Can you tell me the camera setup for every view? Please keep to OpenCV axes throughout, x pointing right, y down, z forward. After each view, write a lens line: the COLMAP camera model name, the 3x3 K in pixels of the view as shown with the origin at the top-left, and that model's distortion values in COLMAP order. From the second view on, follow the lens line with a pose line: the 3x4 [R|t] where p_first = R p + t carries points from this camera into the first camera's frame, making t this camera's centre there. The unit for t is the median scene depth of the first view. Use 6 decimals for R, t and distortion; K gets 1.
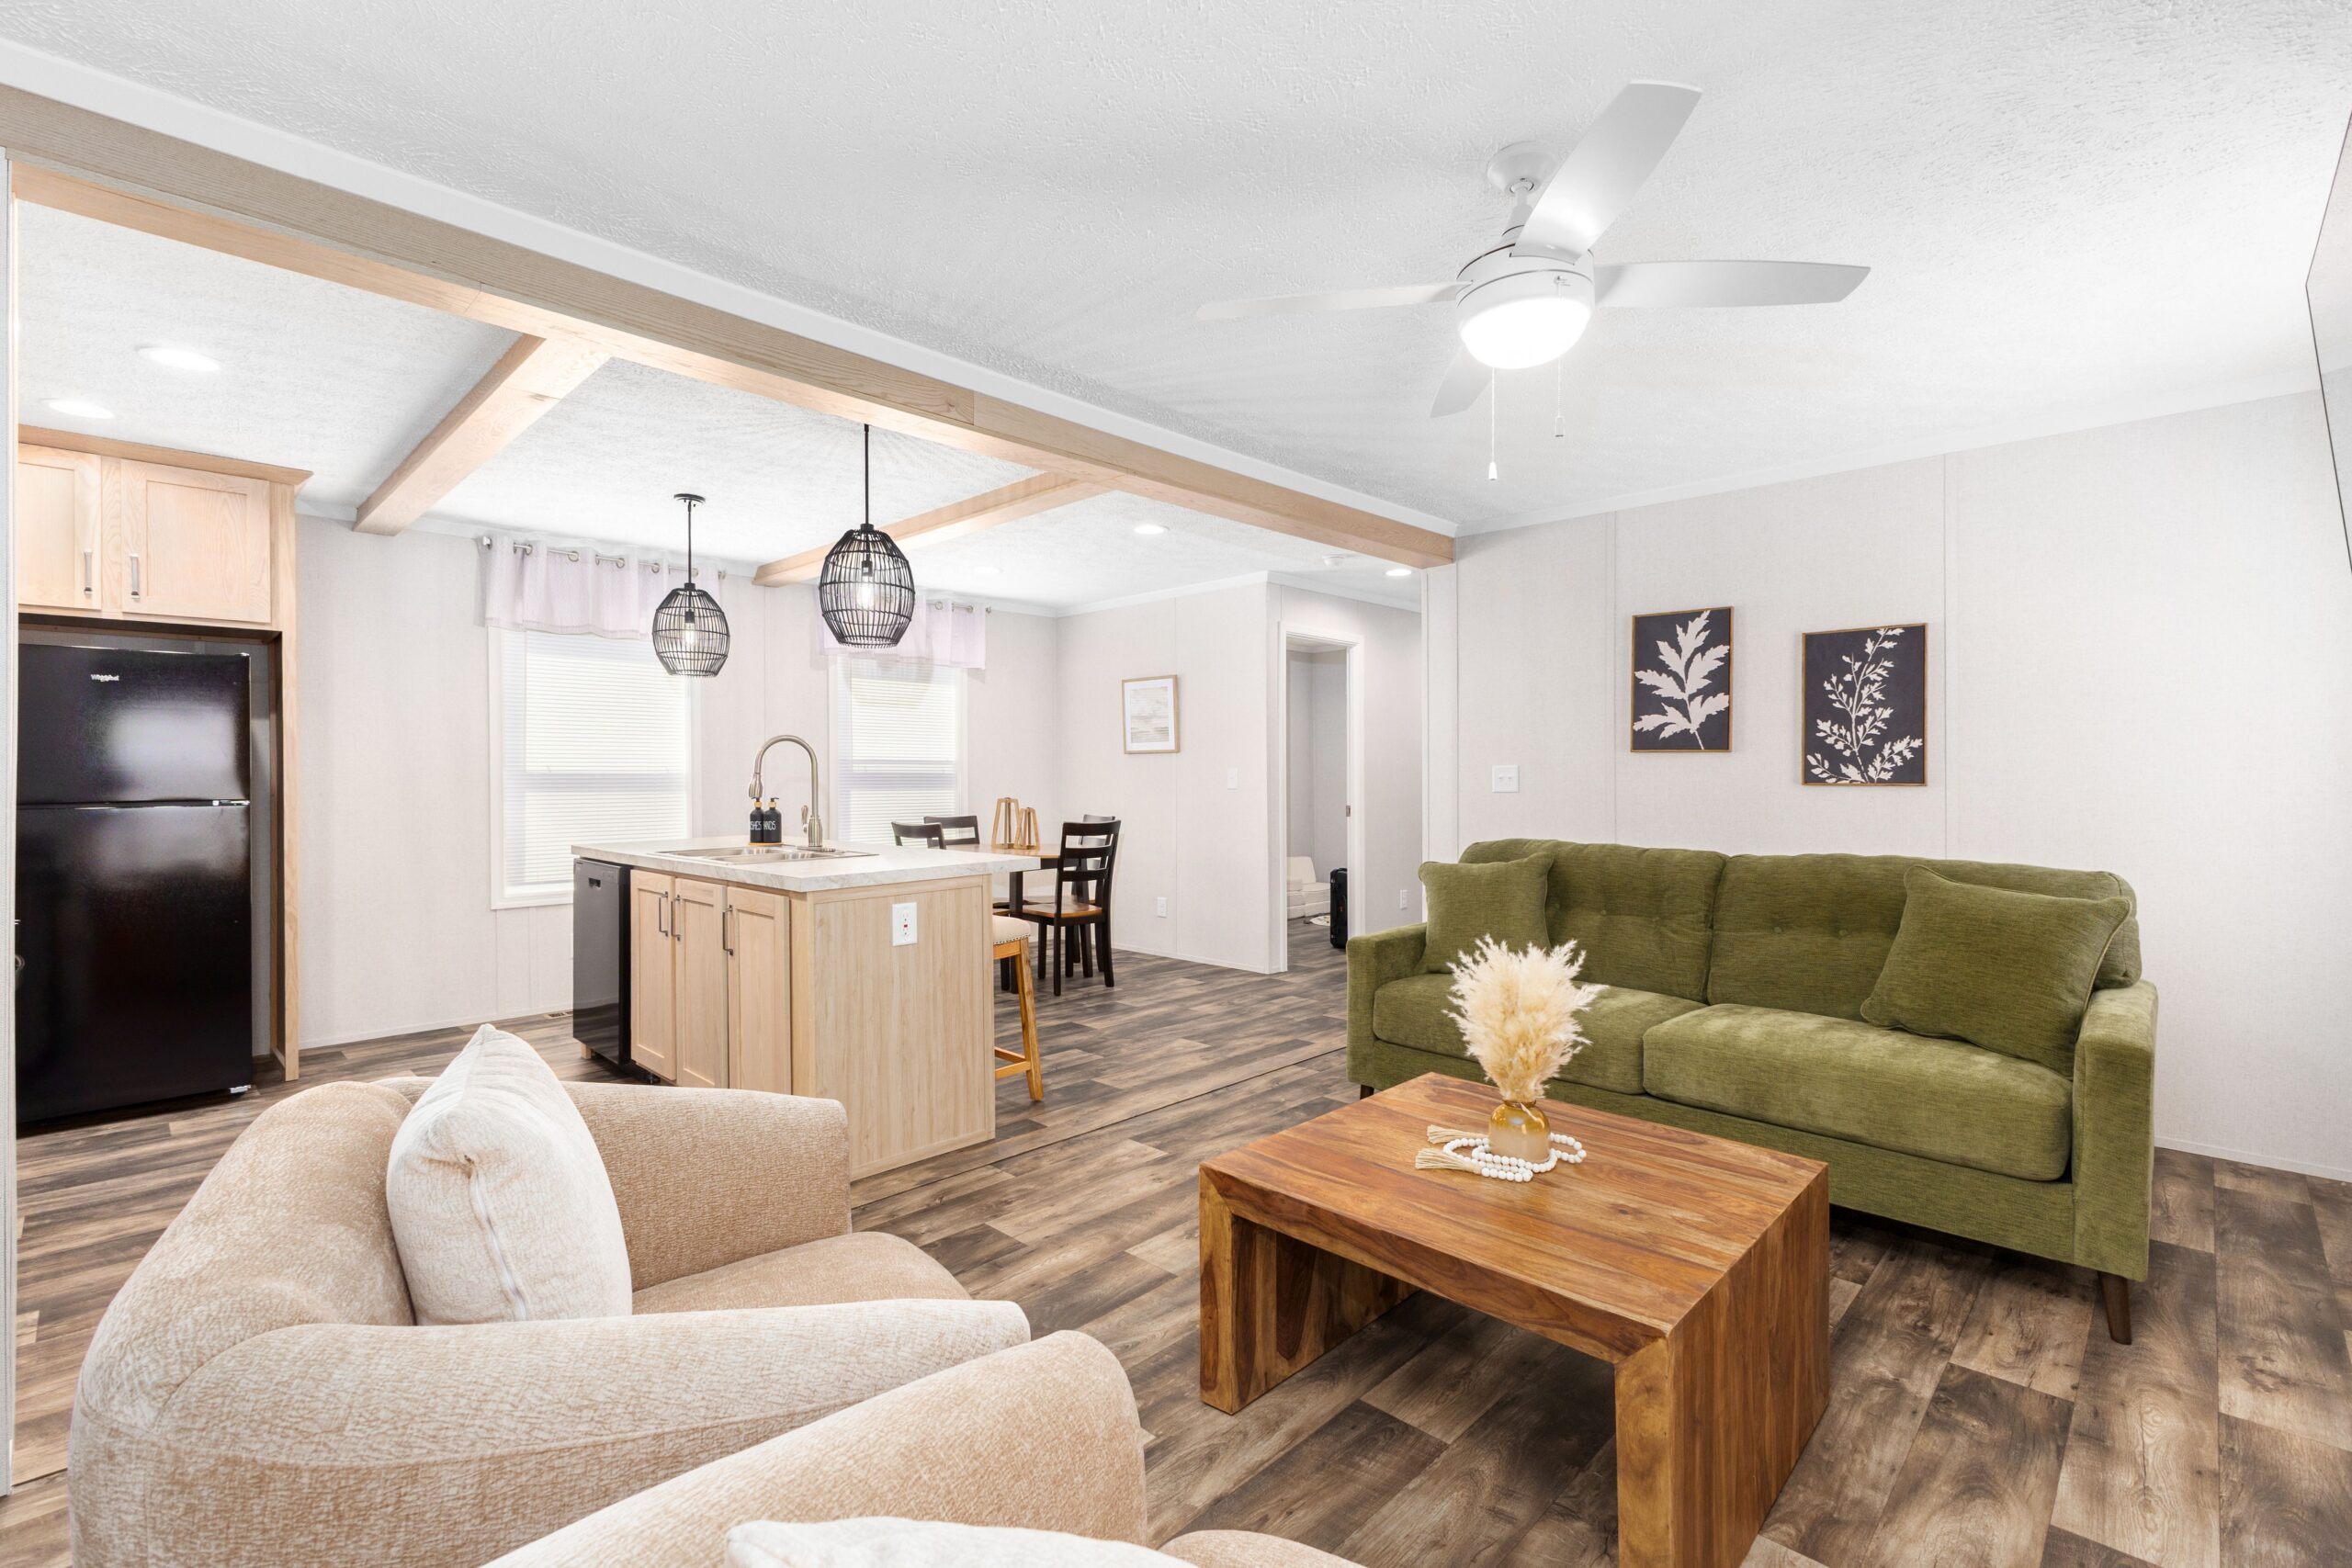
lens RADIAL K [[1039.5, 0, 1176.2], [0, 1039.5, 775.3], [0, 0, 1]] dist [0.011611, -0.000085]
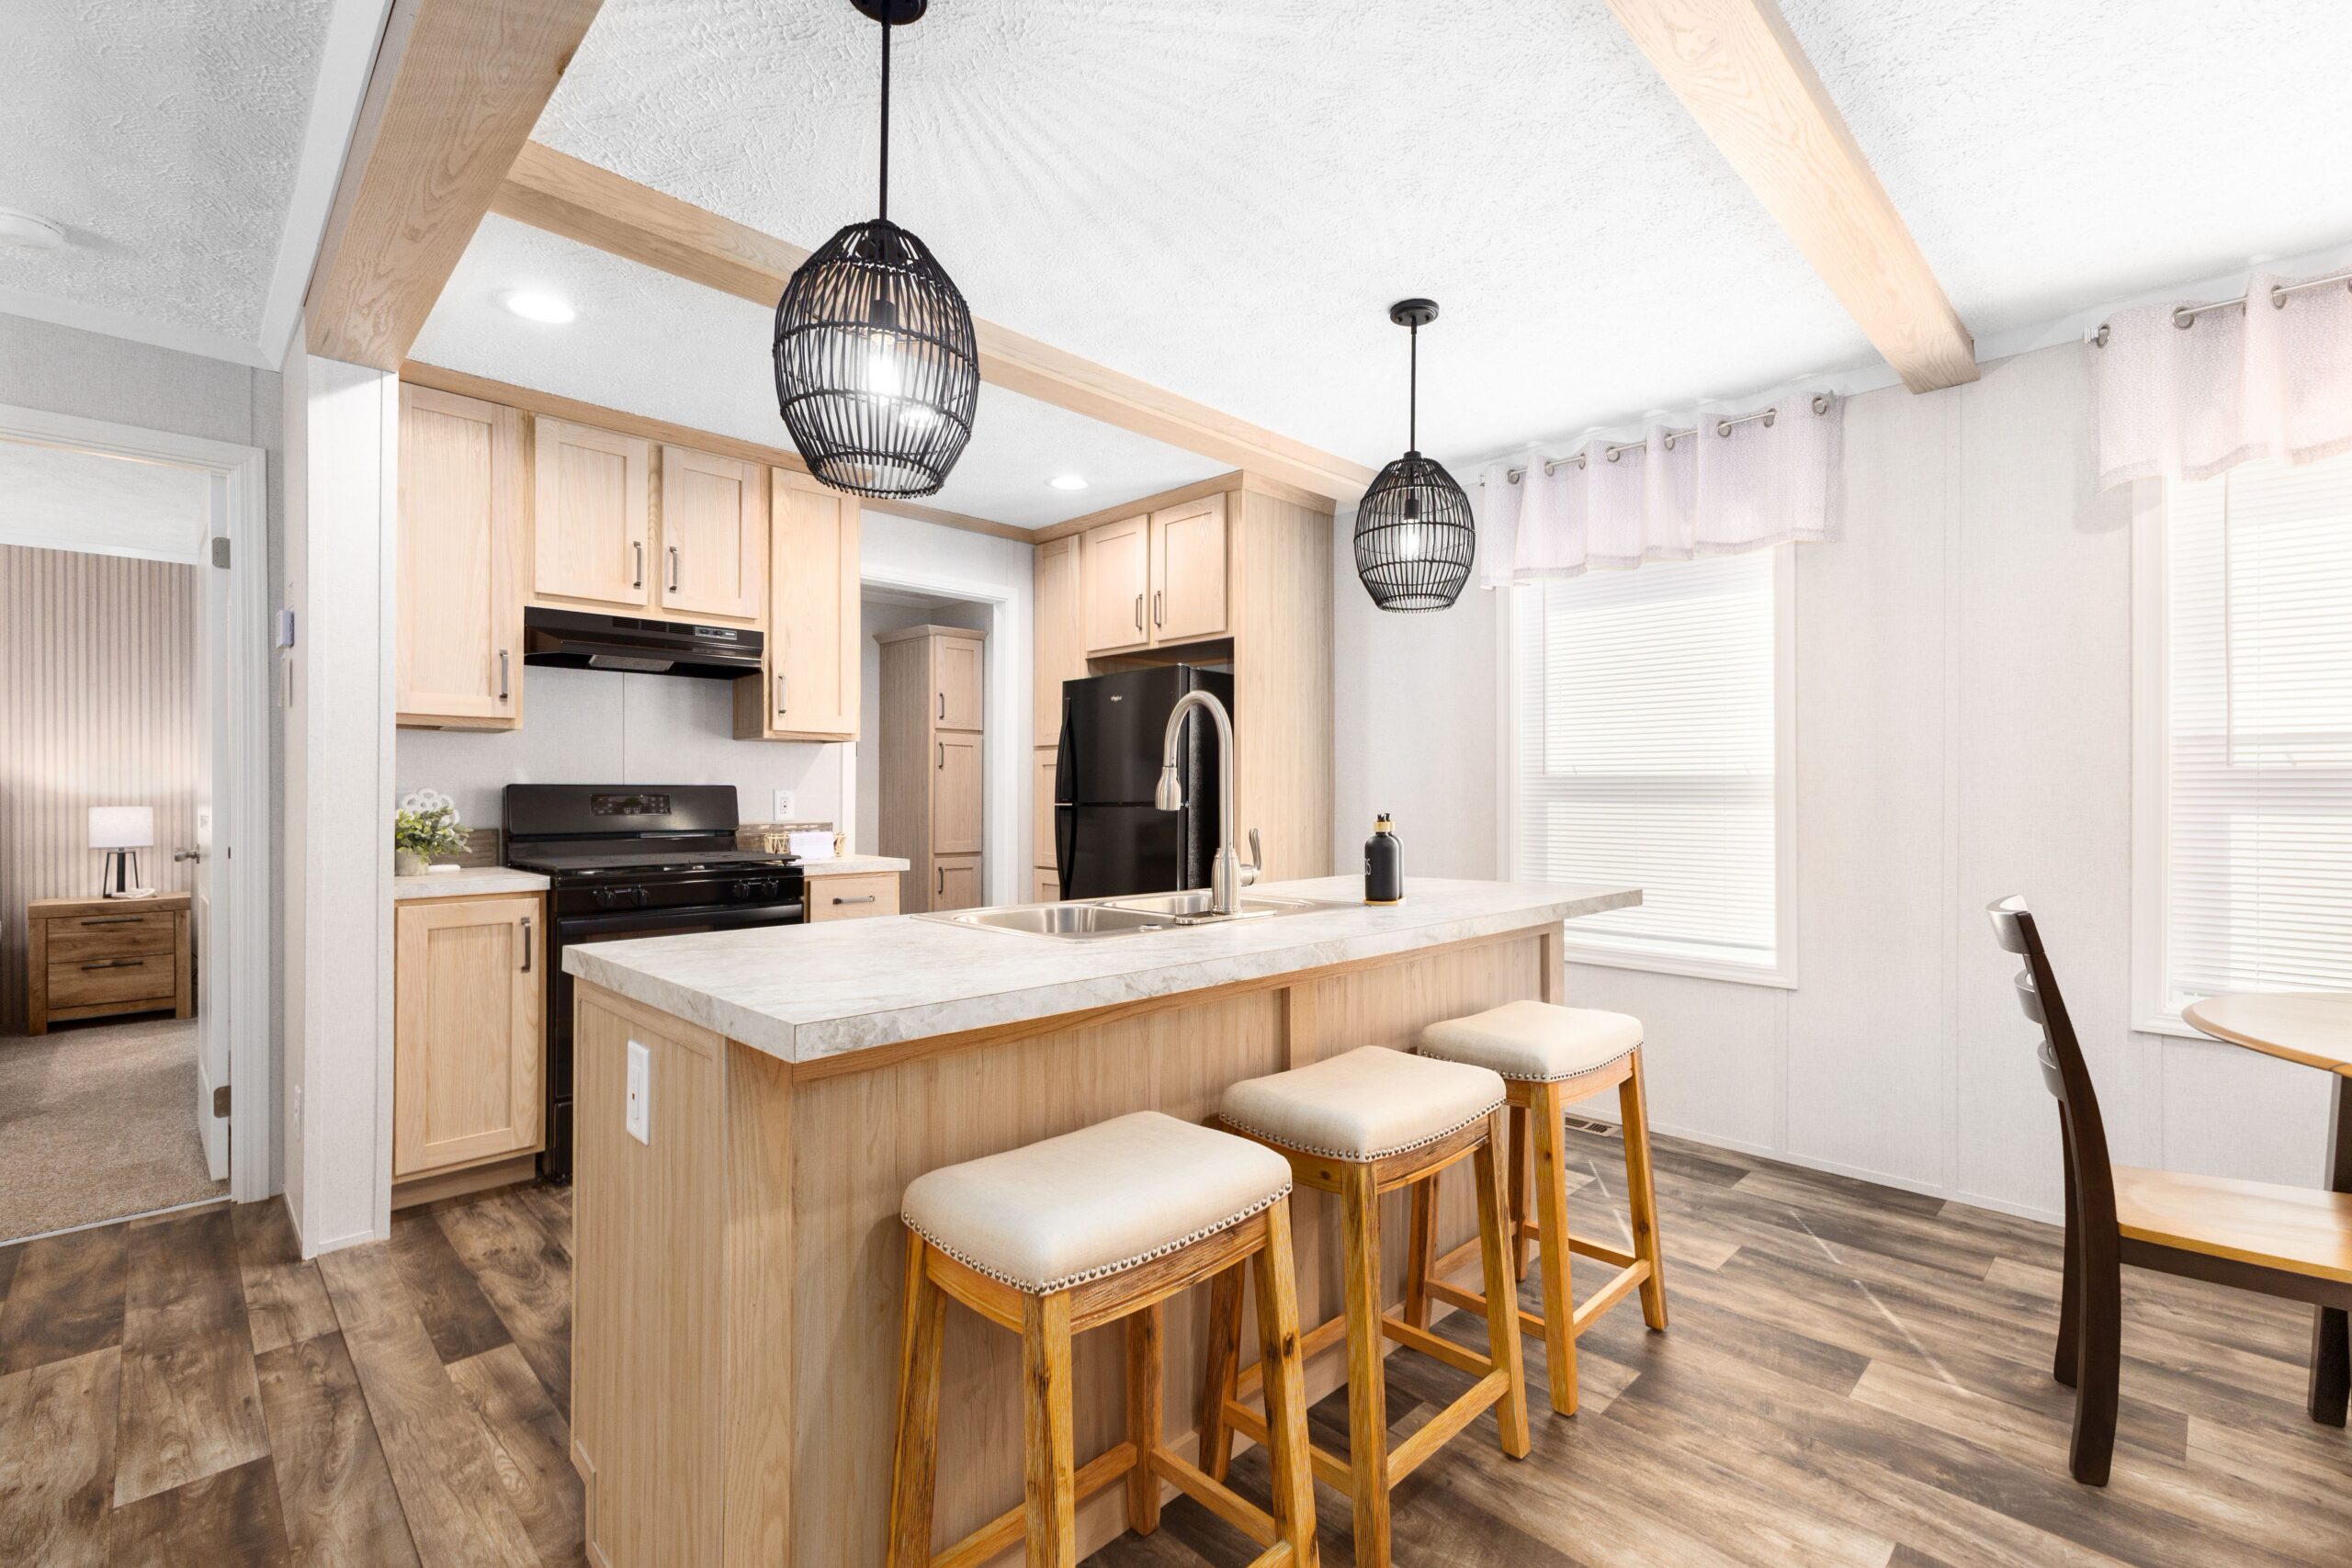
lens RADIAL K [[1029.0, 0, 1176.5], [0, 1029.0, 789.1], [0, 0, 1]] dist [0.009455, -0.000710]
pose [[-0.014767, -0.000609, -0.999891, 0.133694], [-0.002448, 0.999997, -0.000572, 0.009684], [0.999888, 0.002440, -0.014768, 0.929021]]
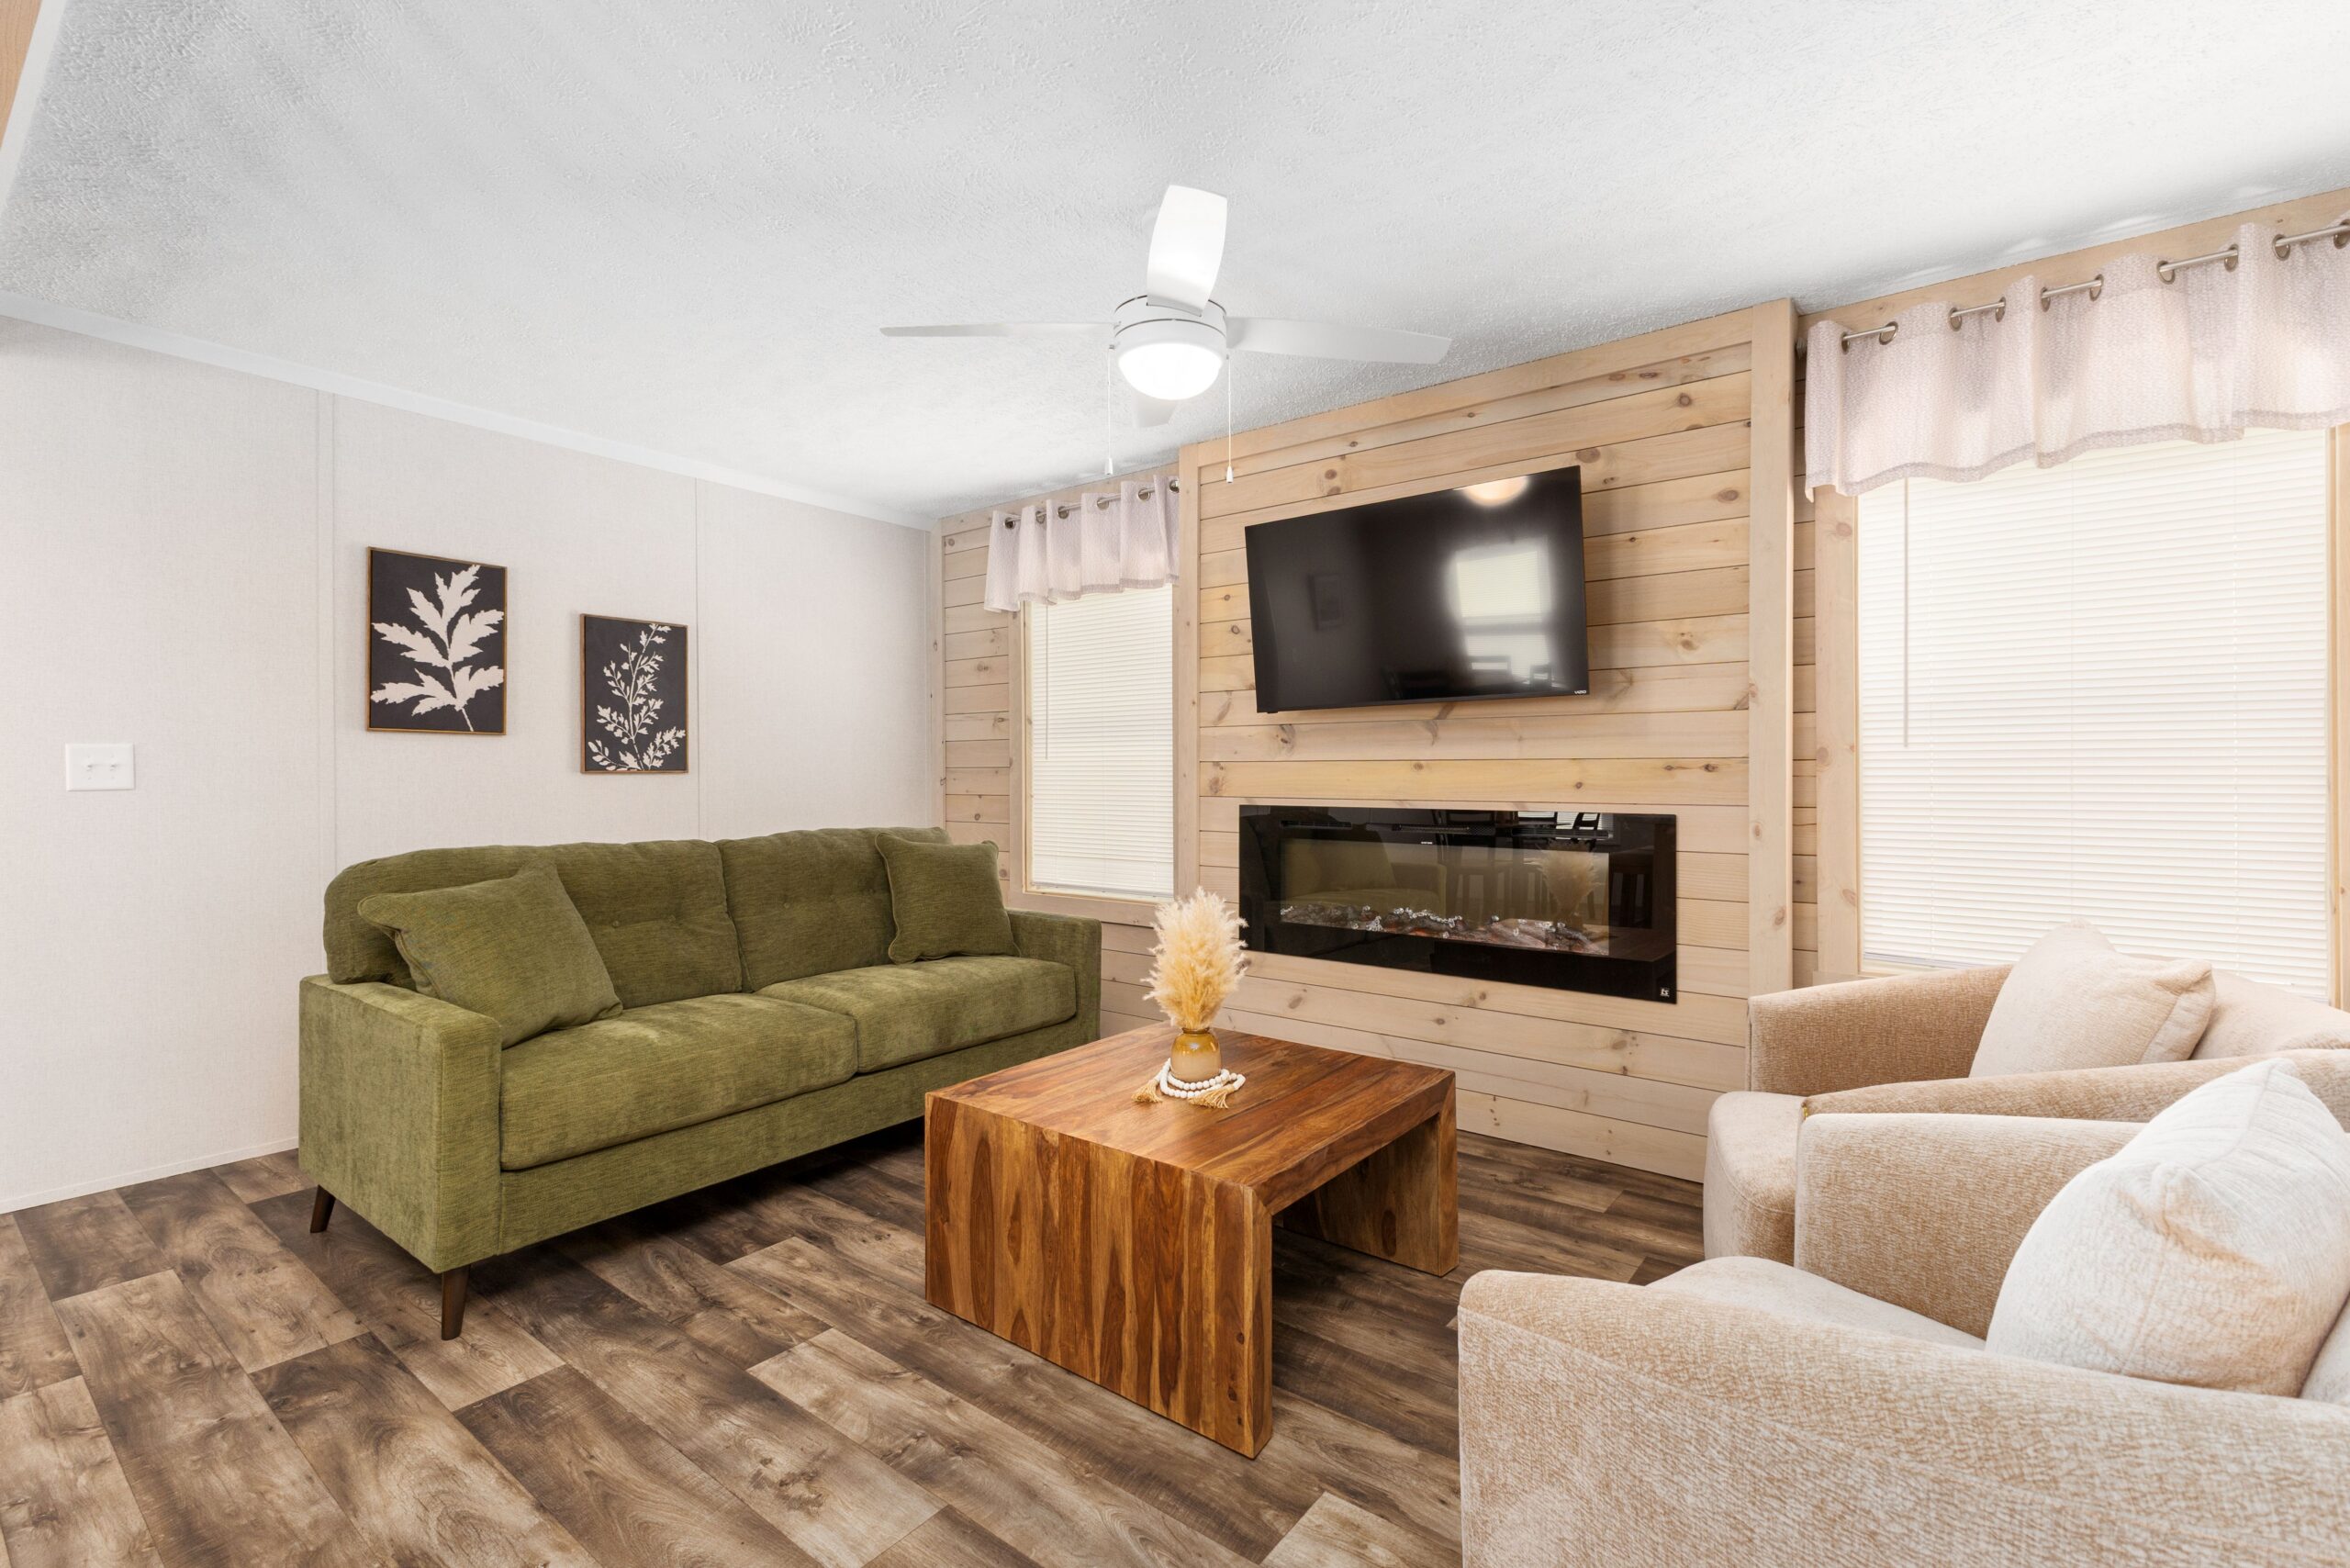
lens RADIAL K [[1045.0, 0, 1179.0], [0, 1045.0, 768.4], [0, 0, 1]] dist [0.012689, -0.001241]
pose [[-0.117707, 0.005411, 0.993034, -0.395544], [0.006193, 0.999970, -0.004715, 0.012424], [-0.993029, 0.005595, -0.117737, 0.545610]]
